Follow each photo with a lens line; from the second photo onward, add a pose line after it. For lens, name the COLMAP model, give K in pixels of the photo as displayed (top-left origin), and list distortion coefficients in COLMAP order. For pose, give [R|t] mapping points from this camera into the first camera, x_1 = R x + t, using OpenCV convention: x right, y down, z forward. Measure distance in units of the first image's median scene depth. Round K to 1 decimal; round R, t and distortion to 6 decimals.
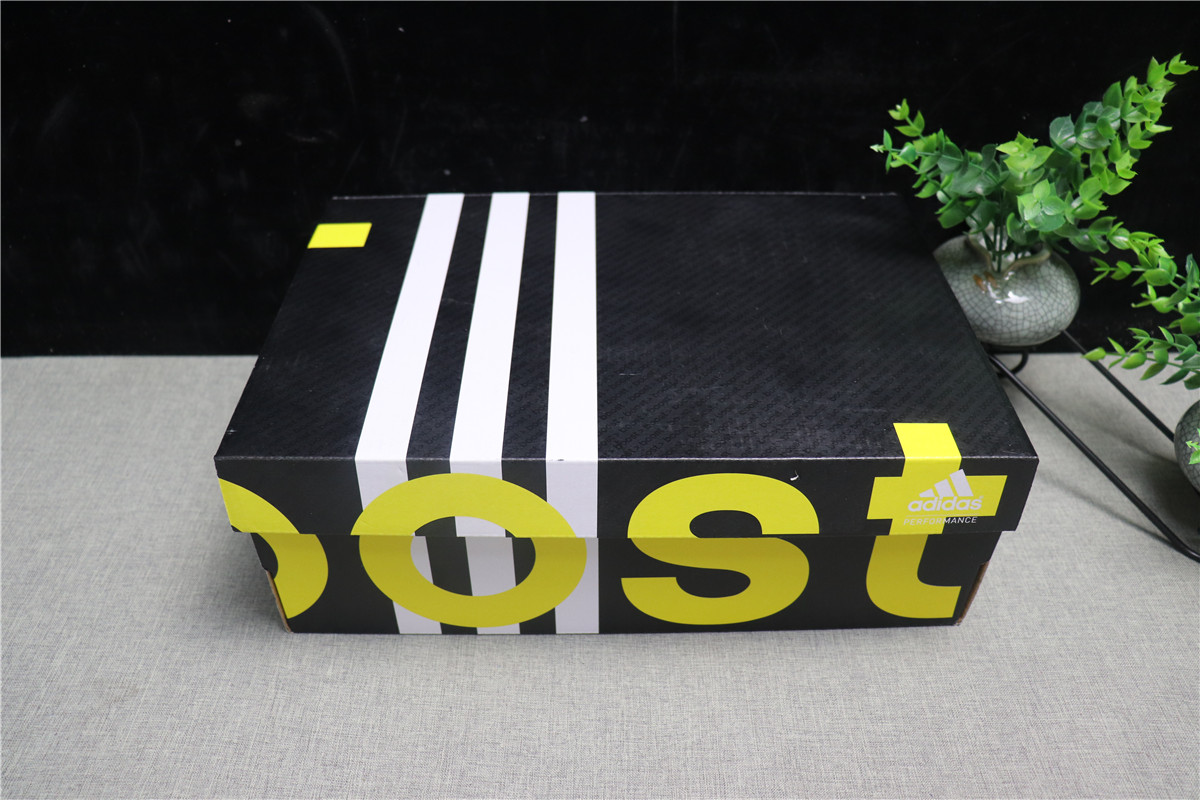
lens RADIAL K [[993.3, 0, 600.5], [0, 993.3, 386.3], [0, 0, 1]] dist [-0.178475, 0.145832]
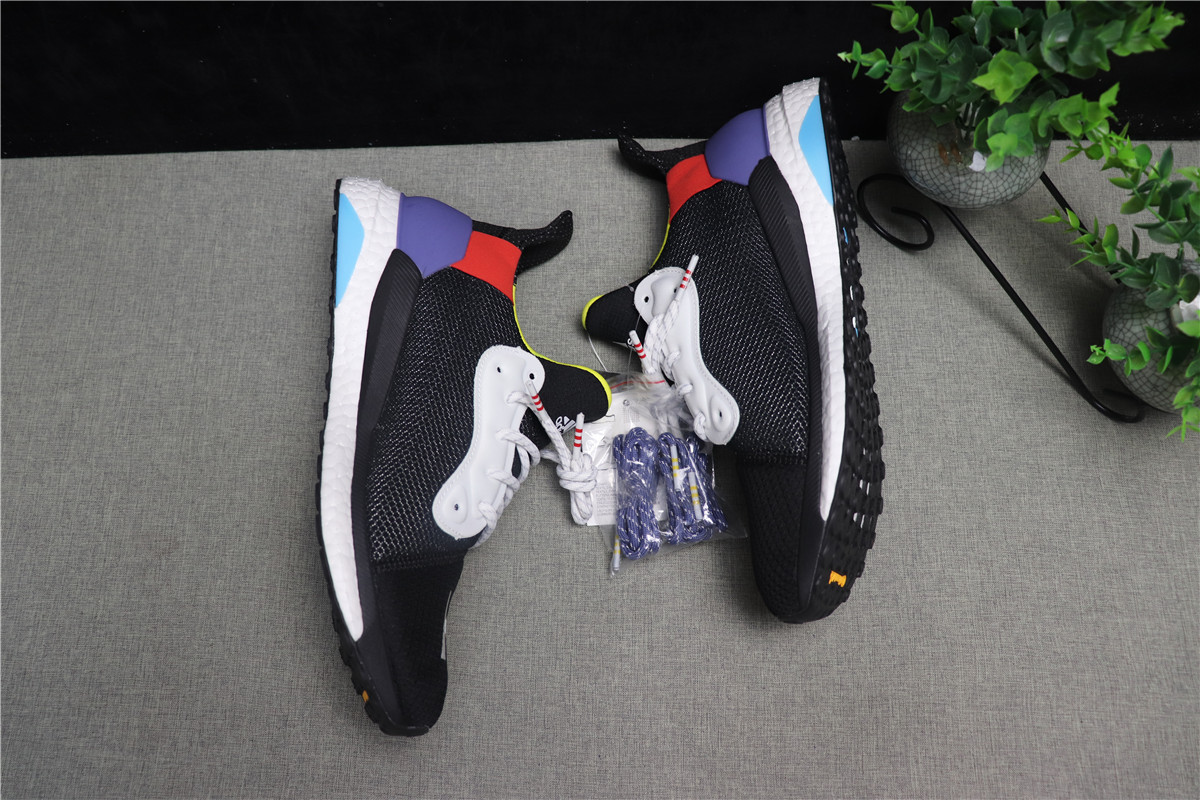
lens RADIAL K [[991.6, 0, 600.0], [0, 991.6, 400.0], [0, 0, 1]] dist [-0.175105, 0.146635]
pose [[0.999815, -0.004575, -0.018683, 0.068036], [0.014109, 0.834598, 0.550678, -0.434226], [0.013073, -0.550840, 0.834508, 0.063990]]
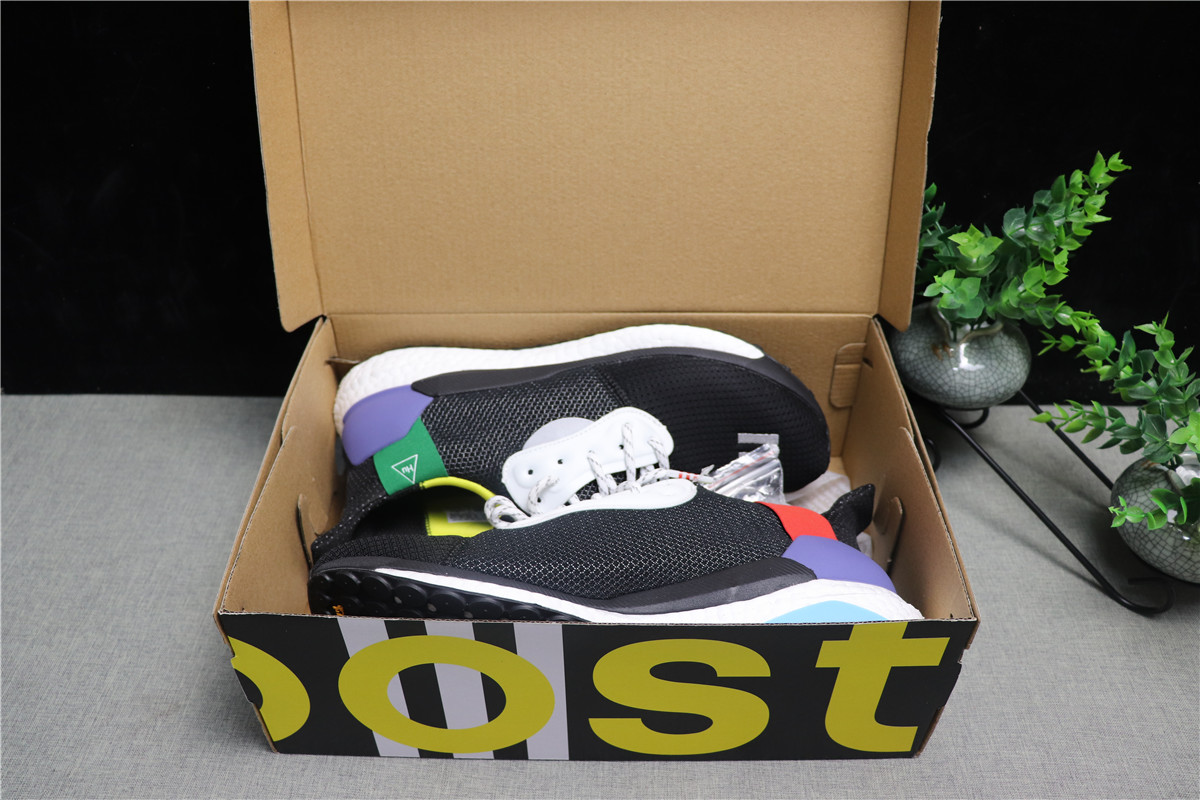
lens RADIAL K [[991.6, 0, 600.0], [0, 991.6, 400.0], [0, 0, 1]] dist [-0.175105, 0.146635]
pose [[0.999591, 0.014996, -0.024355, 0.037638], [-0.014435, 0.999630, 0.023065, -0.072093], [0.024691, -0.022704, 0.999437, -0.113426]]
